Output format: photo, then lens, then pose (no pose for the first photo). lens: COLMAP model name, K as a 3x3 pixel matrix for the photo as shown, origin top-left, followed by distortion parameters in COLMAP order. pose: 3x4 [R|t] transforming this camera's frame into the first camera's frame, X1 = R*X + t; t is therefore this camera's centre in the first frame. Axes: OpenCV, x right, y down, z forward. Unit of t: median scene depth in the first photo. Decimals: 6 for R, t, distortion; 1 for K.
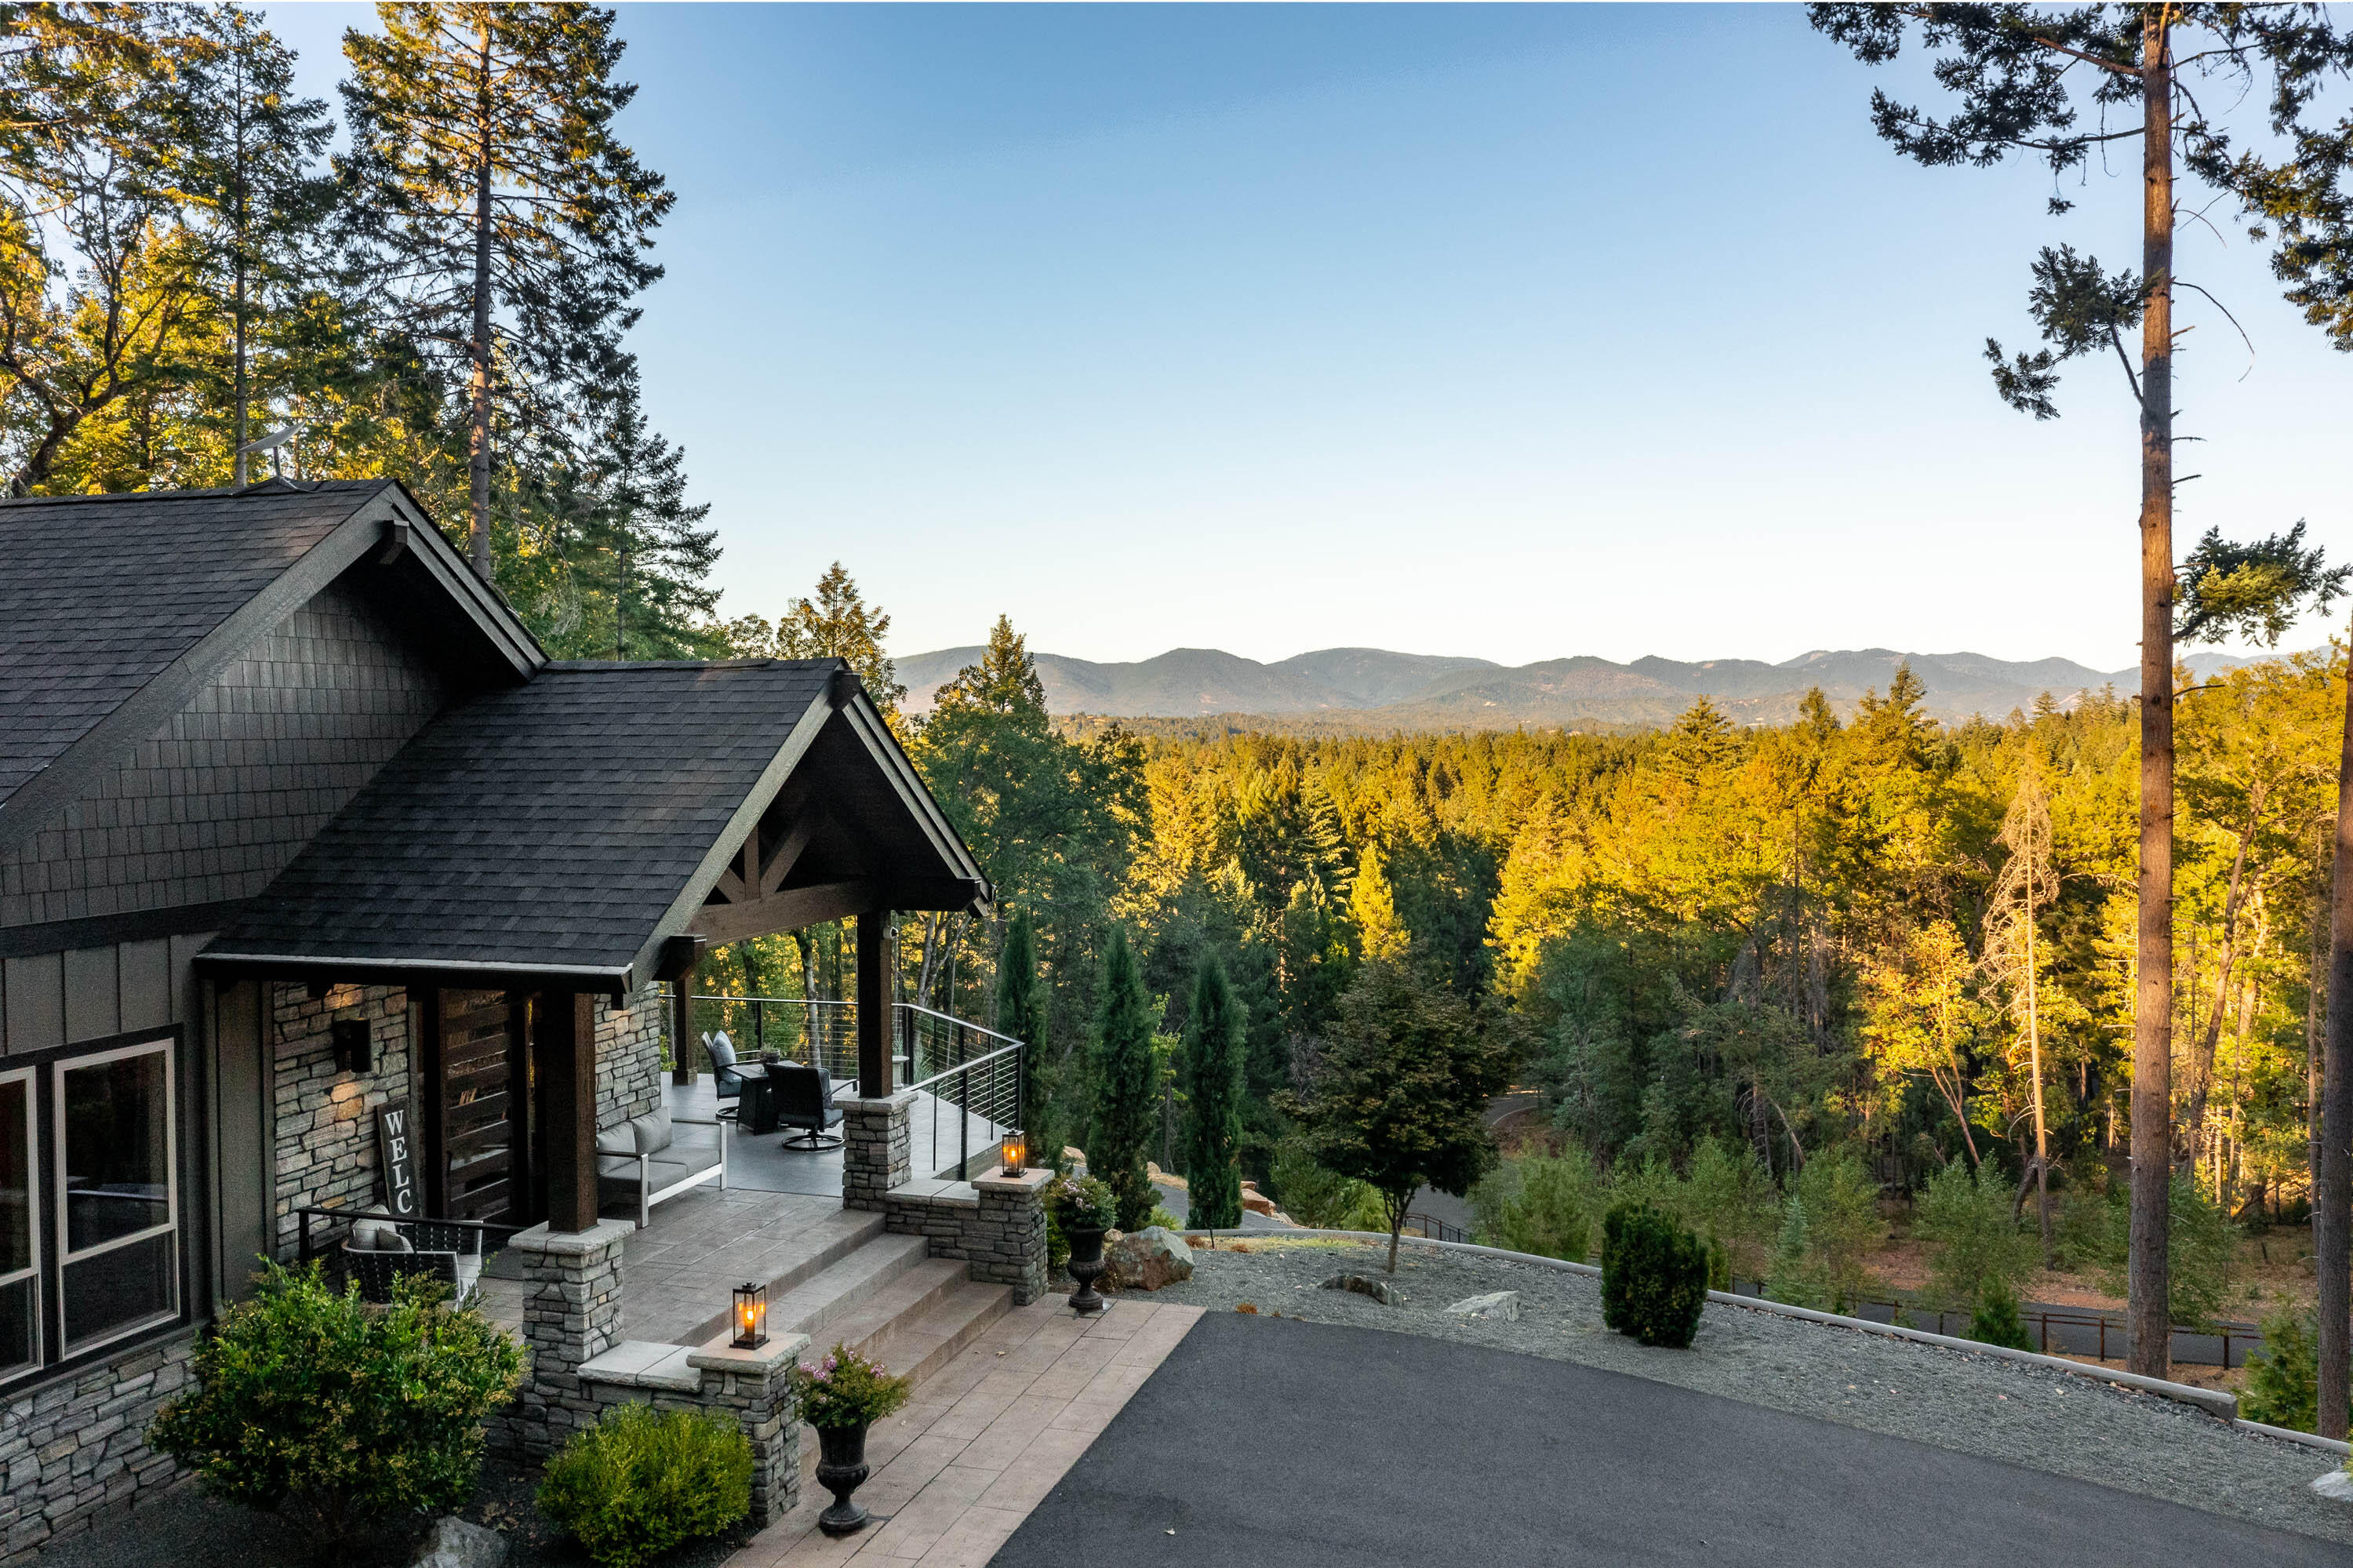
lens RADIAL K [[1882.6, 0, 1176.9], [0, 1882.6, 780.3], [0, 0, 1]] dist [0.003758, -0.006475]
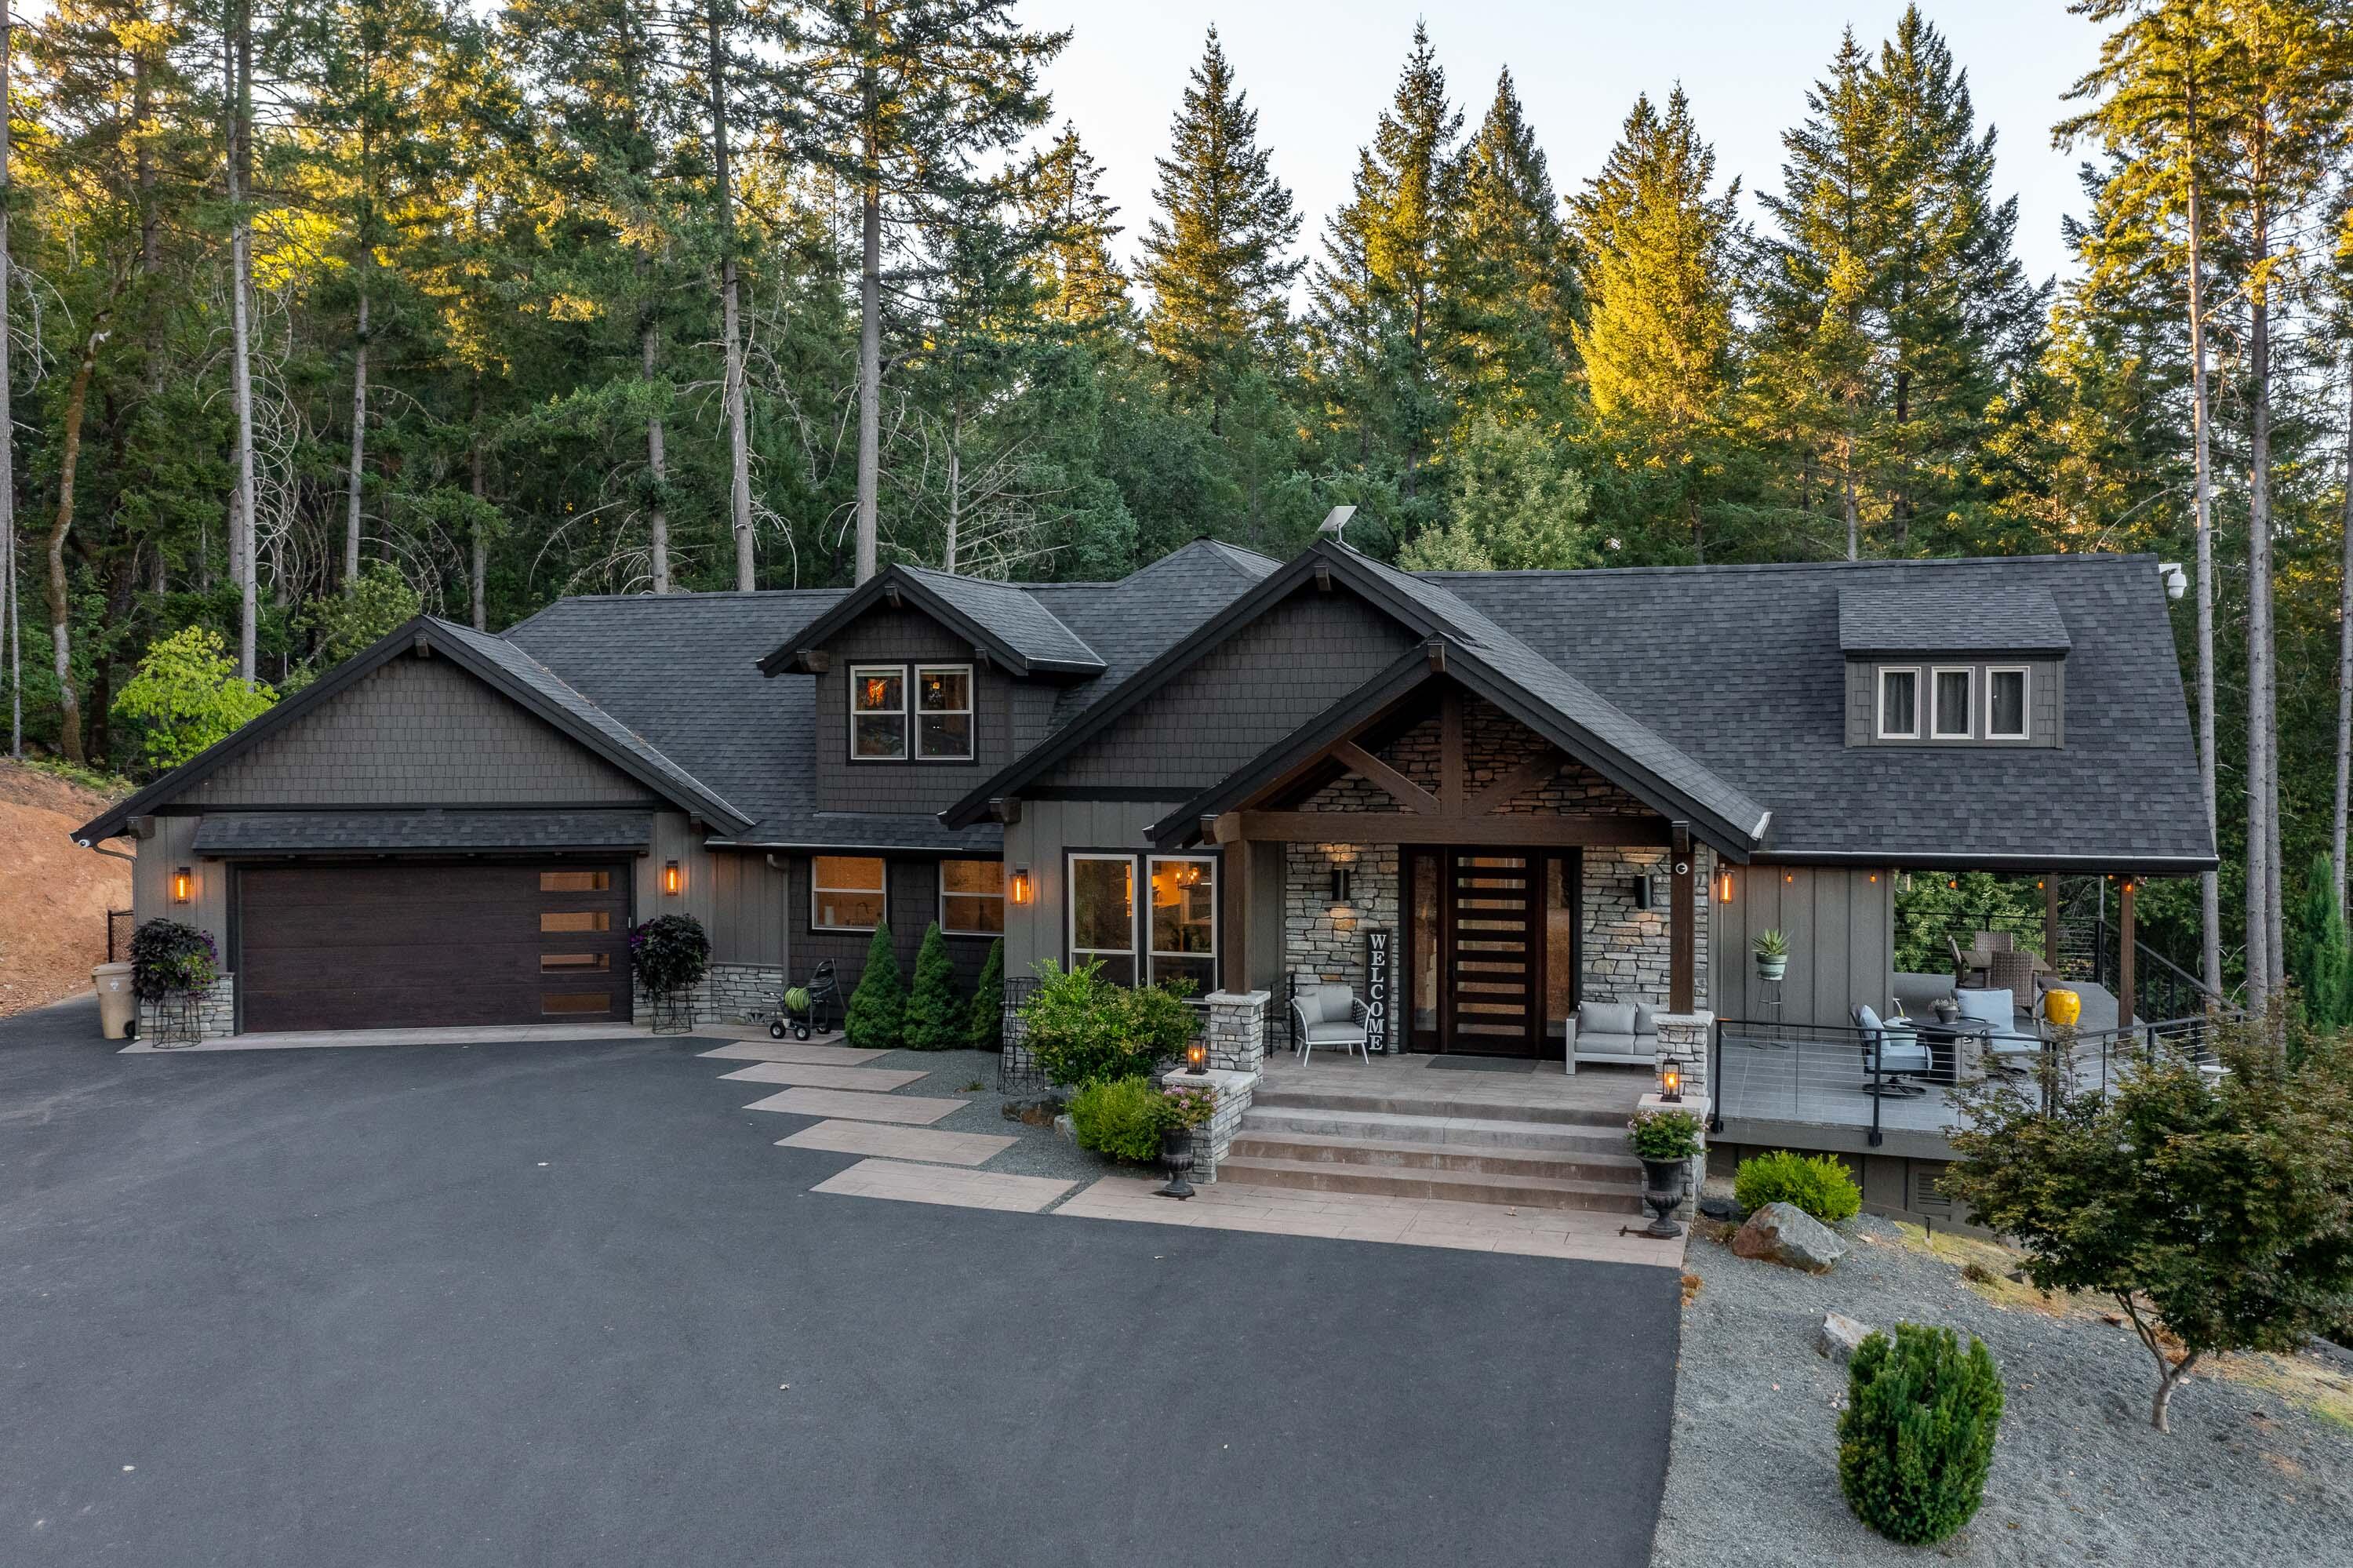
lens RADIAL K [[1882.6, 0, 1176.8], [0, 1882.6, 780.0], [0, 0, 1]] dist [0.003758, -0.006475]
pose [[-0.092736, 0.011424, -0.995625, 1.234564], [-0.024132, 0.999615, 0.013718, 0.028609], [0.995398, 0.025299, -0.092425, 1.011212]]
